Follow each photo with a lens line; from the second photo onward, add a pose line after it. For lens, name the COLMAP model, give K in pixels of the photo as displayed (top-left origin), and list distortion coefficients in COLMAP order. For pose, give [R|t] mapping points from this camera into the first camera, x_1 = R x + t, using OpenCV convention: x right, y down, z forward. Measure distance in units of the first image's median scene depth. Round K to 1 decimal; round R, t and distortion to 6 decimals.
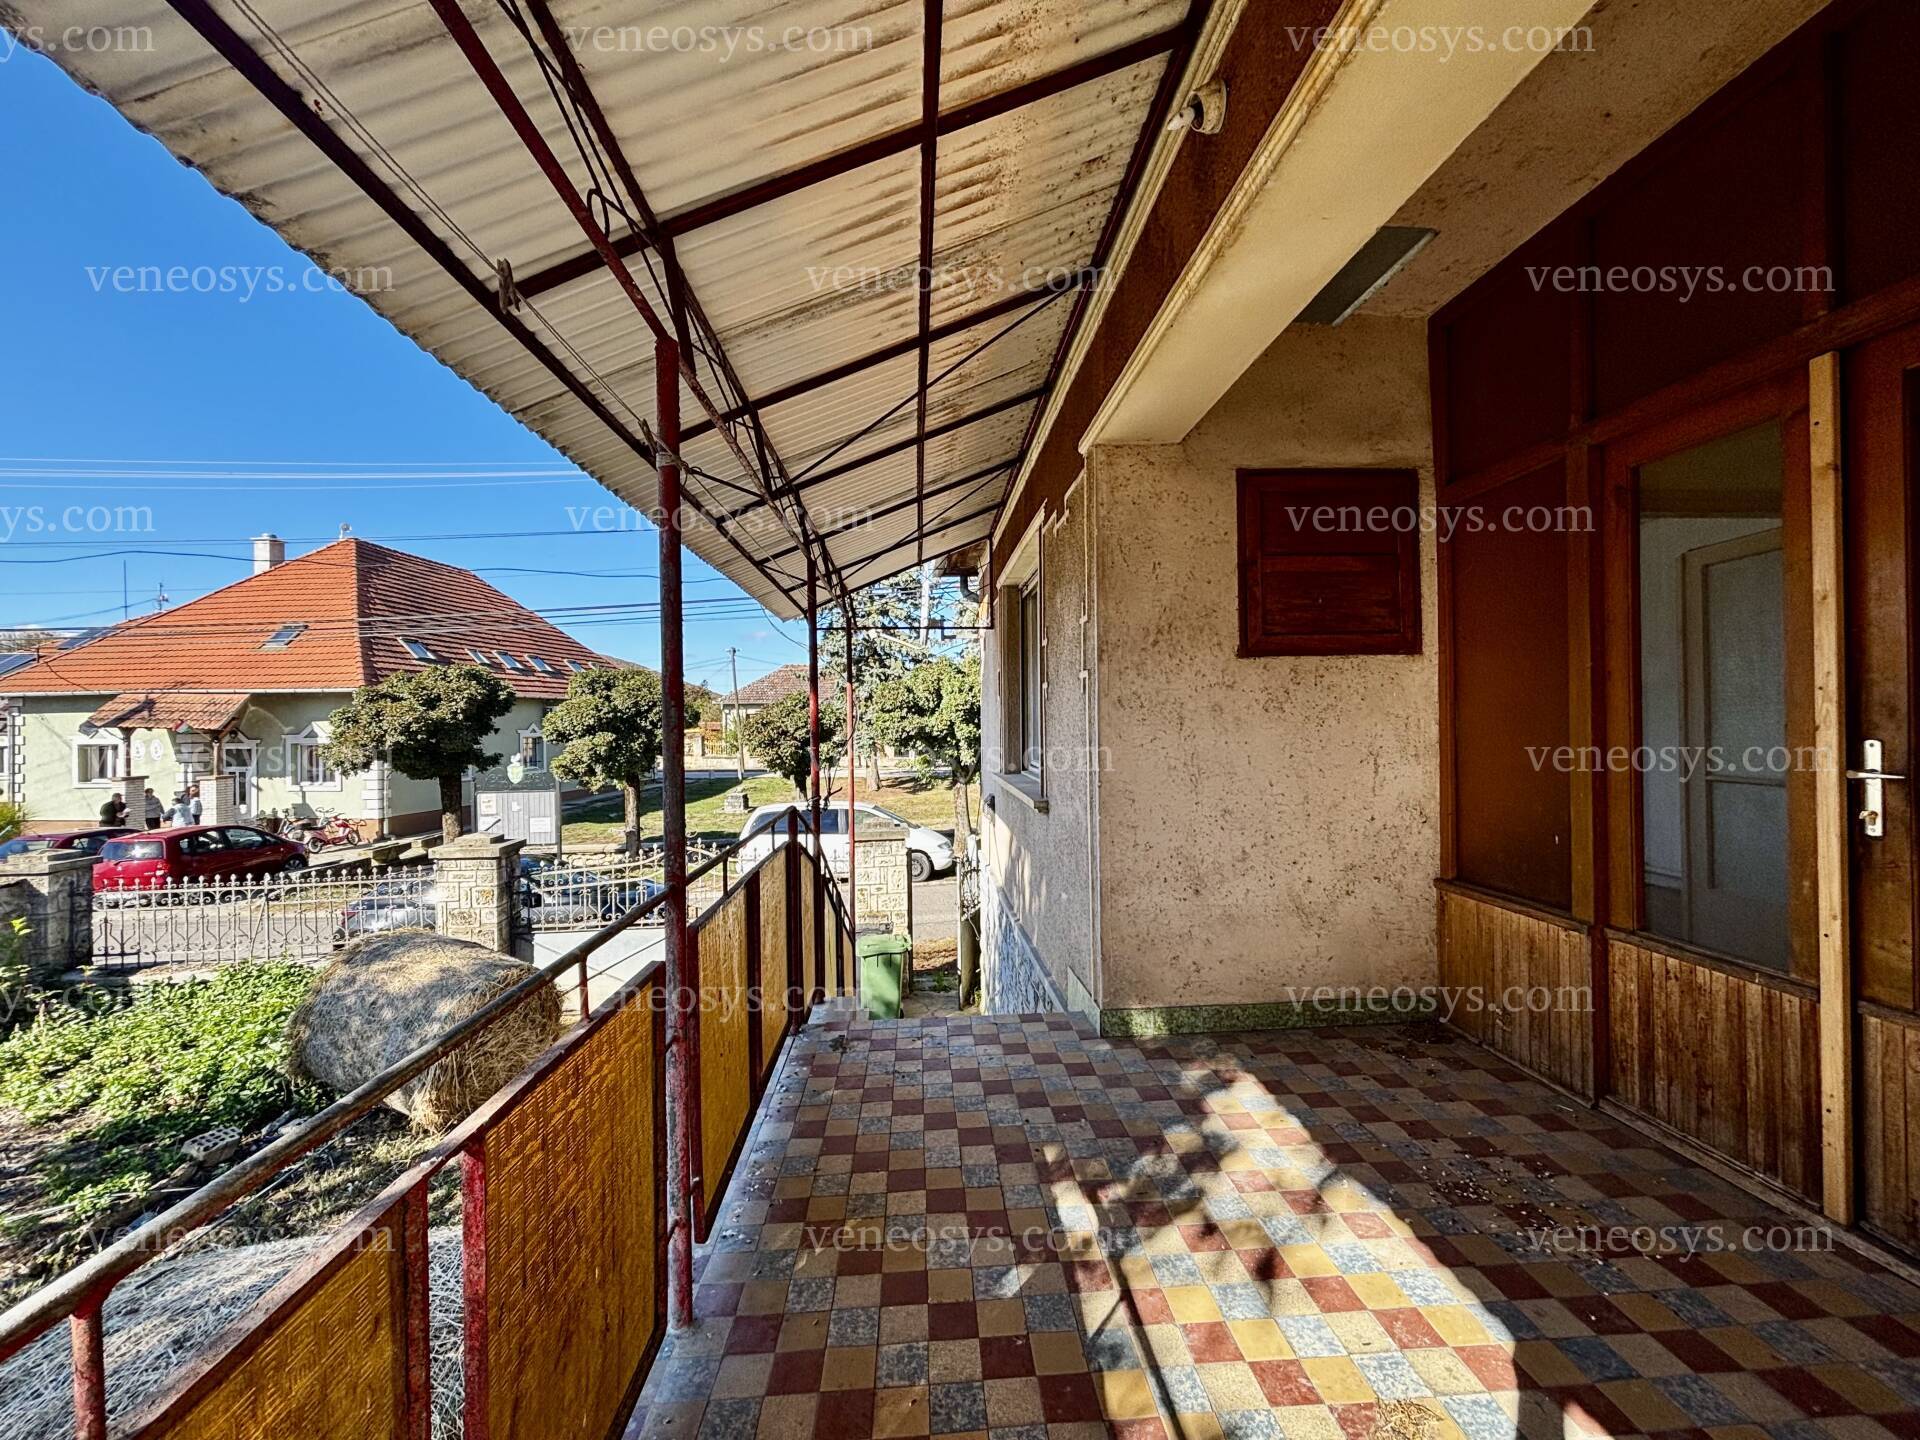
lens RADIAL K [[780.7, 0, 960.5], [0, 780.7, 720.3], [0, 0, 1]] dist [0.003436, 0.000609]
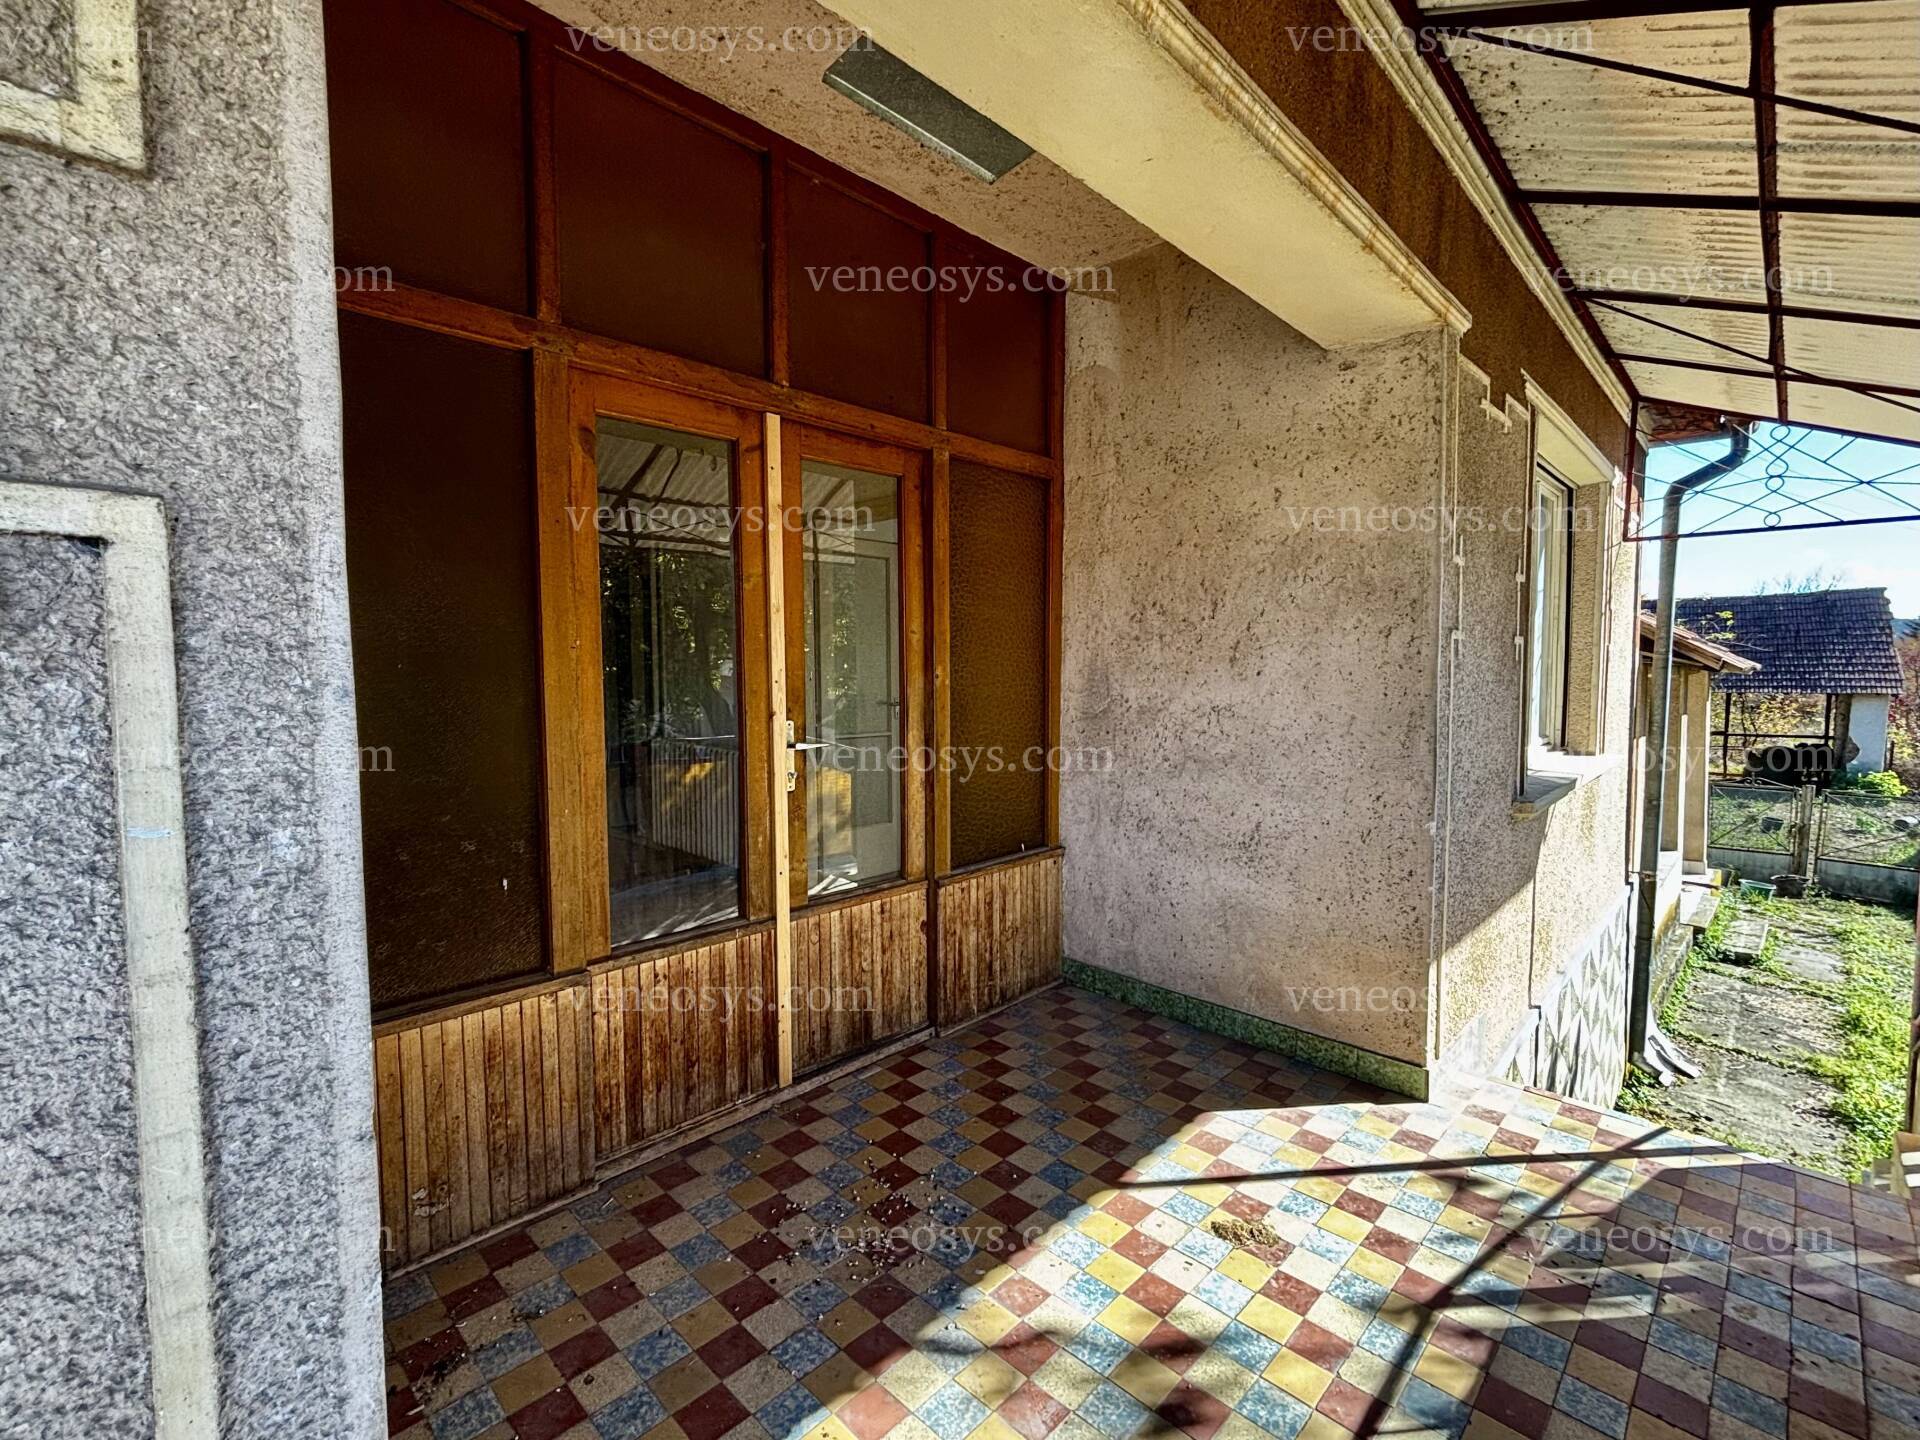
lens RADIAL K [[862.4, 0, 962.7], [0, 862.4, 712.6], [0, 0, 1]] dist [-0.005118, -0.001045]
pose [[-0.677854, -0.027375, 0.734687, -0.116773], [0.008249, 0.998960, 0.044833, -0.044971], [-0.735150, 0.036451, -0.676923, 1.604210]]
